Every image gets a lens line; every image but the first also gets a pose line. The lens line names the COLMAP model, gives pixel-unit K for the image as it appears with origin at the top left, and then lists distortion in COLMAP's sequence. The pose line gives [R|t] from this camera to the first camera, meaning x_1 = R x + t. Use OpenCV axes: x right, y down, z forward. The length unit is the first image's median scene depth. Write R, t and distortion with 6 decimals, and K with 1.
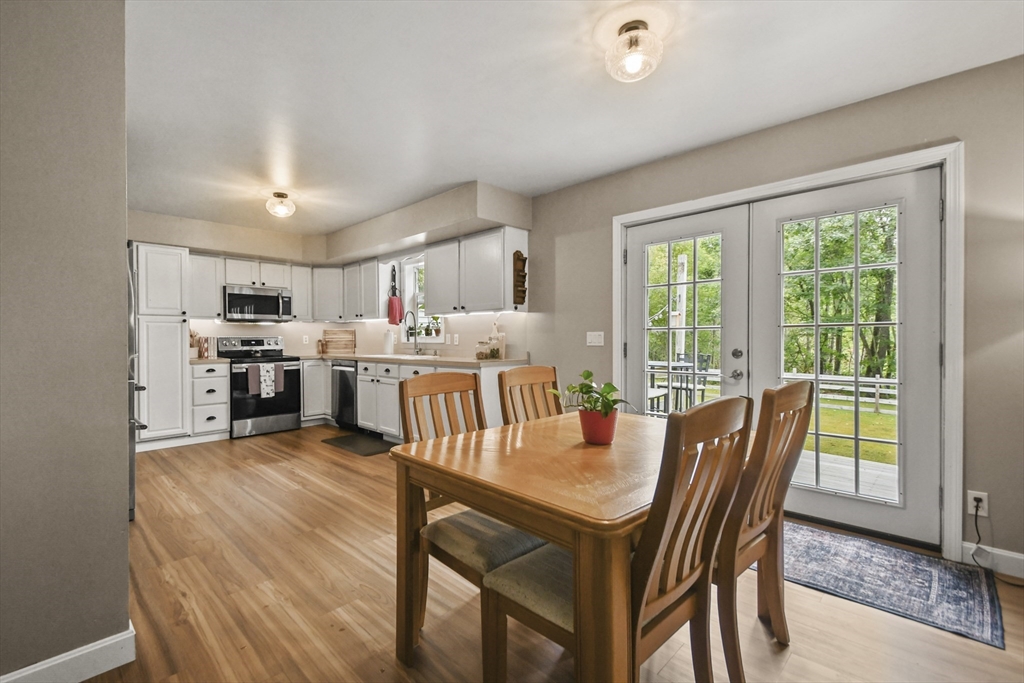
lens RADIAL K [[454.8, 0, 499.6], [0, 454.8, 341.5], [0, 0, 1]] dist [0.018643, -0.007650]
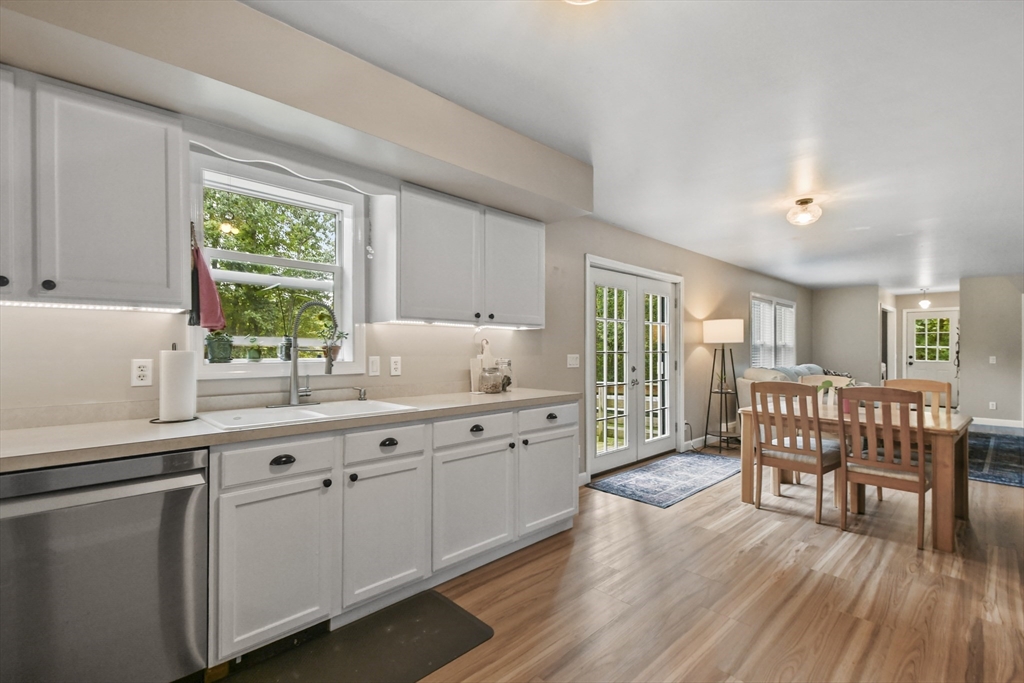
lens RADIAL K [[459.7, 0, 503.4], [0, 459.7, 350.4], [0, 0, 1]] dist [0.033164, -0.014840]
pose [[0.026669, 0.006552, 0.999623, -0.635310], [0.007866, 0.999946, -0.006764, -0.018124], [-0.999613, 0.008043, 0.026616, 0.829605]]
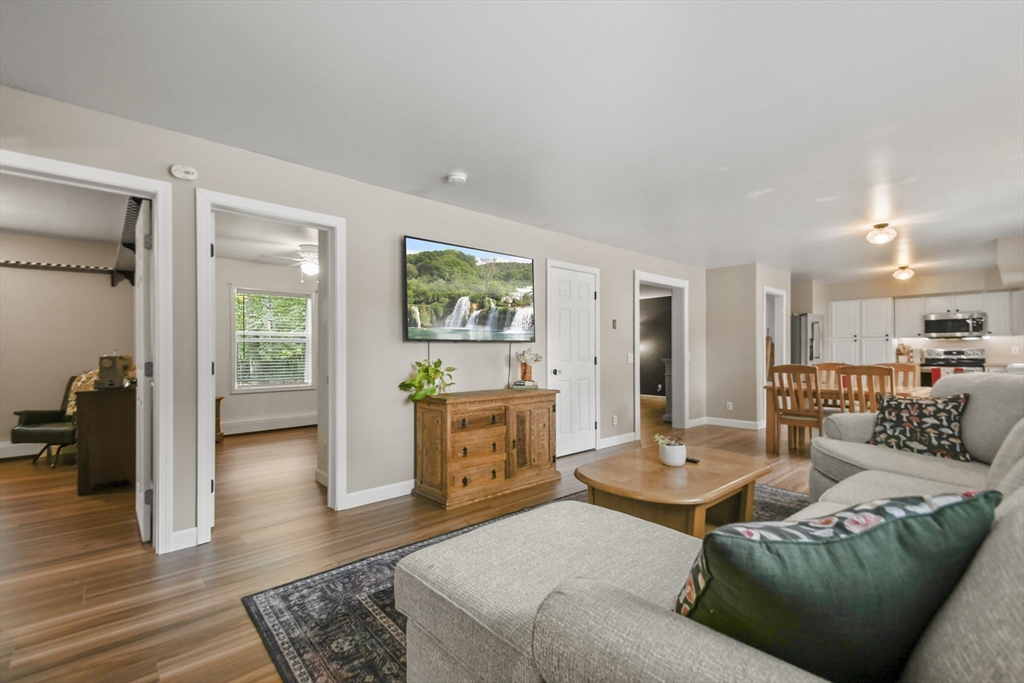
lens RADIAL K [[452.1, 0, 495.1], [0, 452.1, 348.7], [0, 0, 1]] dist [0.027210, -0.013500]
pose [[-0.076466, -0.000944, -0.997072, 1.079281], [-0.005150, 0.999987, -0.000552, -0.002891], [0.997059, 0.005093, -0.076470, -0.322080]]
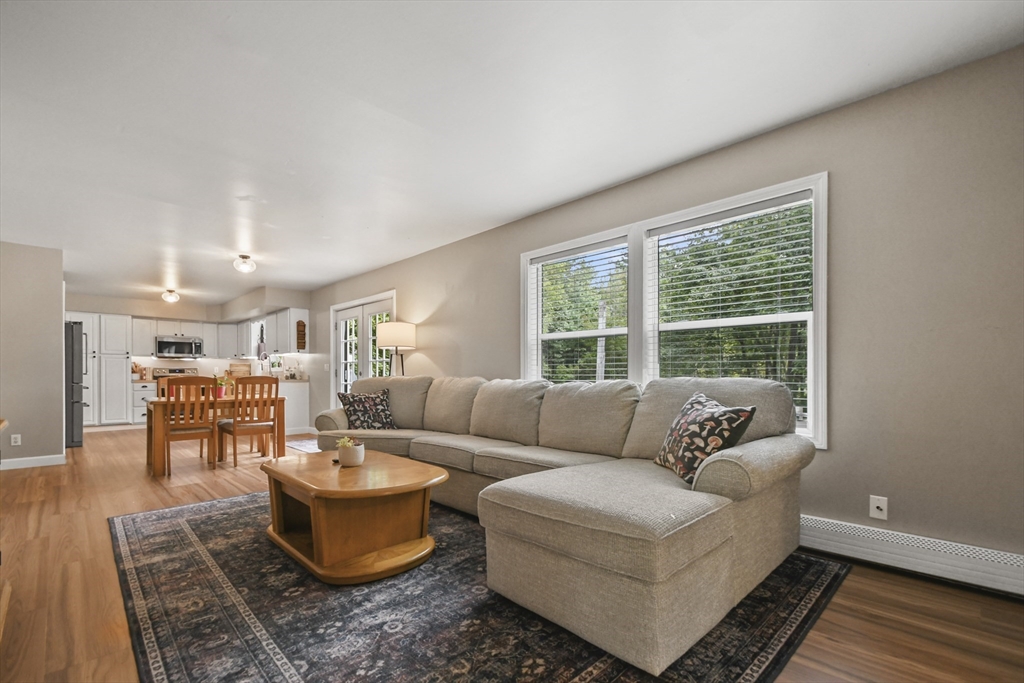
lens RADIAL K [[455.1, 0, 503.1], [0, 455.1, 378.4], [0, 0, 1]] dist [0.027324, -0.014818]
pose [[0.999716, 0.005770, -0.023112, 0.732272], [-0.005833, 0.999979, -0.002660, 0.028879], [0.023096, 0.002794, 0.999729, -0.673336]]
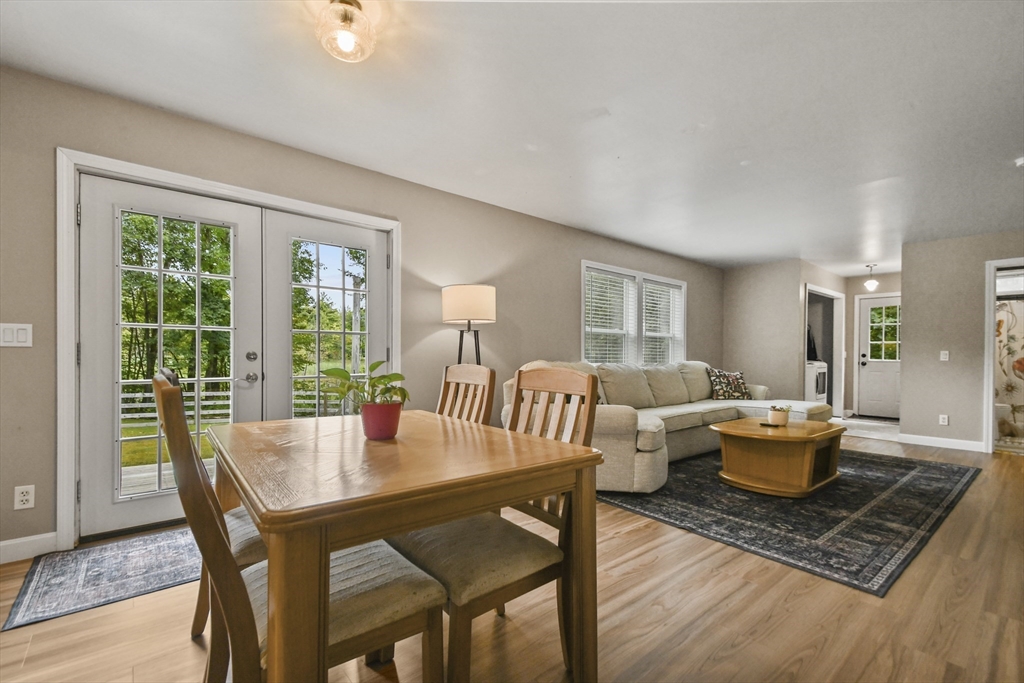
lens RADIAL K [[447.3, 0, 497.2], [0, 447.3, 358.5], [0, 0, 1]] dist [0.023374, -0.012476]
pose [[0.098532, 0.000702, 0.995134, -0.228188], [0.001760, 0.999998, -0.000880, 0.018912], [-0.995132, 0.001839, 0.098531, 0.224447]]
